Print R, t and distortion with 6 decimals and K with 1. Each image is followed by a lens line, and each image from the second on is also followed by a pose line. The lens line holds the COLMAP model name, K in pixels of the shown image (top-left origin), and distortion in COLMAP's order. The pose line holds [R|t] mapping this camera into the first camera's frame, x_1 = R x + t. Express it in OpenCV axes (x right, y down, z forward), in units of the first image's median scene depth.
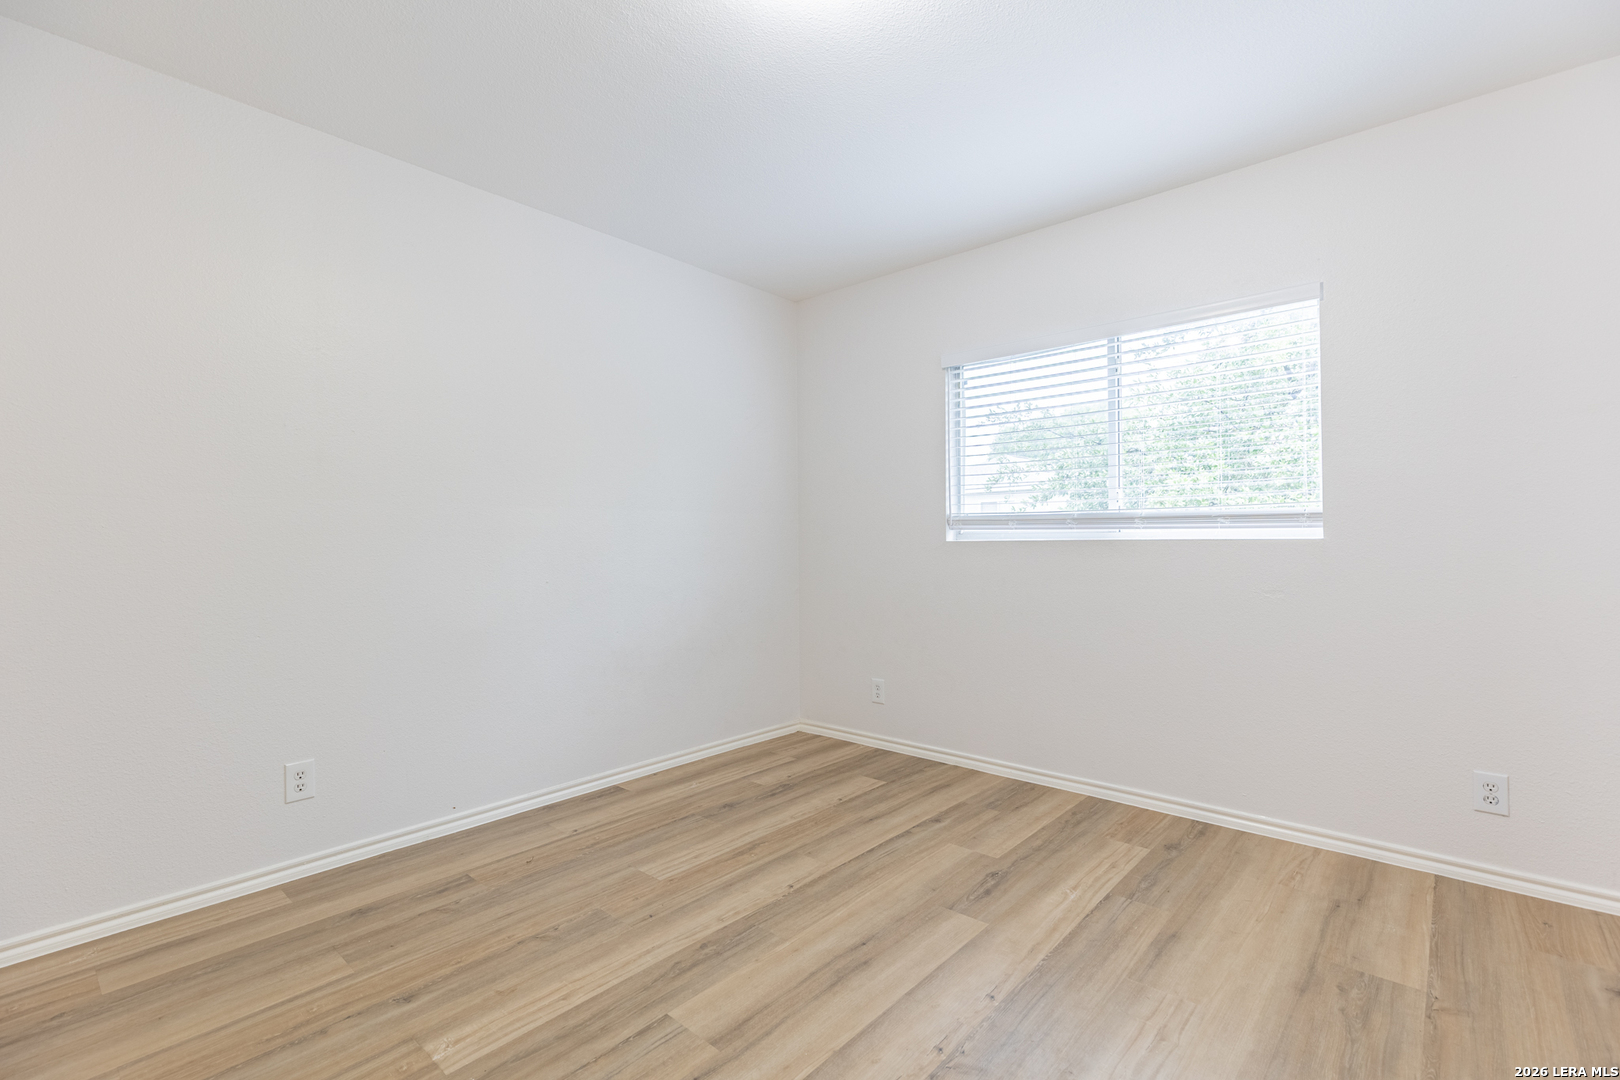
lens RADIAL K [[728.3, 0, 816.3], [0, 728.3, 537.1], [0, 0, 1]] dist [0.005583, -0.000692]
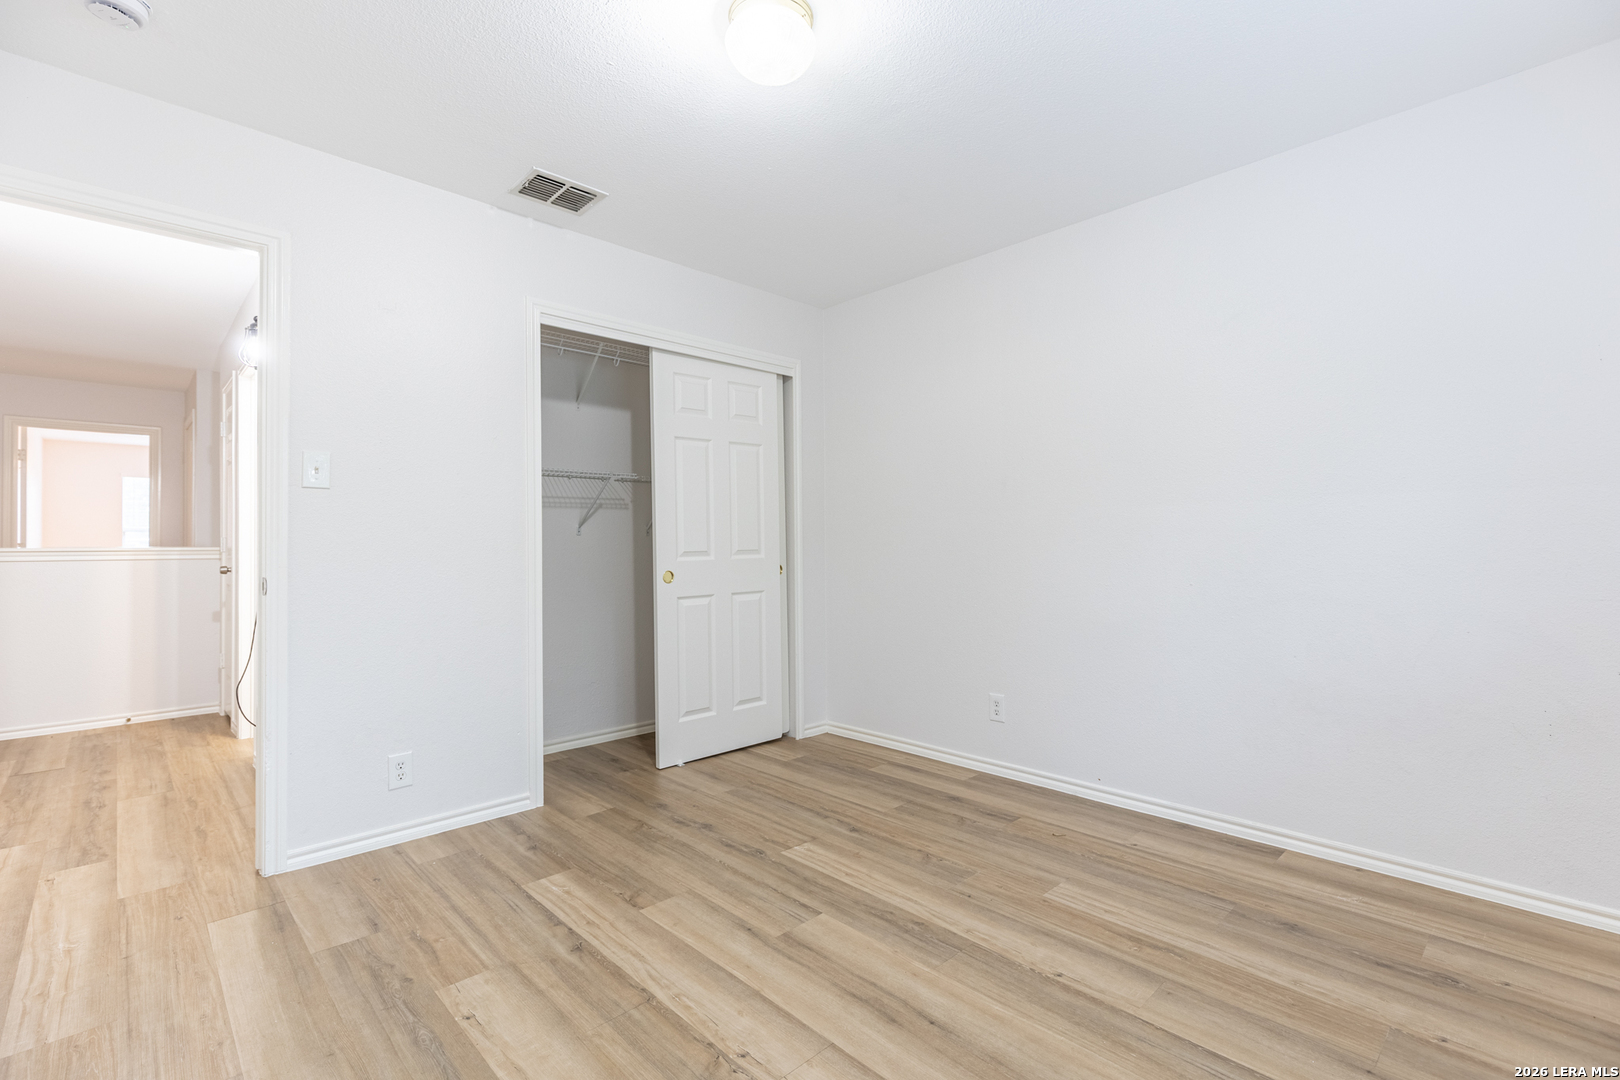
lens RADIAL K [[728.3, 0, 816.3], [0, 728.3, 537.1], [0, 0, 1]] dist [0.005583, -0.000692]
pose [[-0.083552, -0.000948, -0.996503, 0.788352], [0.014634, 0.999891, -0.002178, -0.002528], [0.996396, -0.014765, -0.083529, 0.813384]]
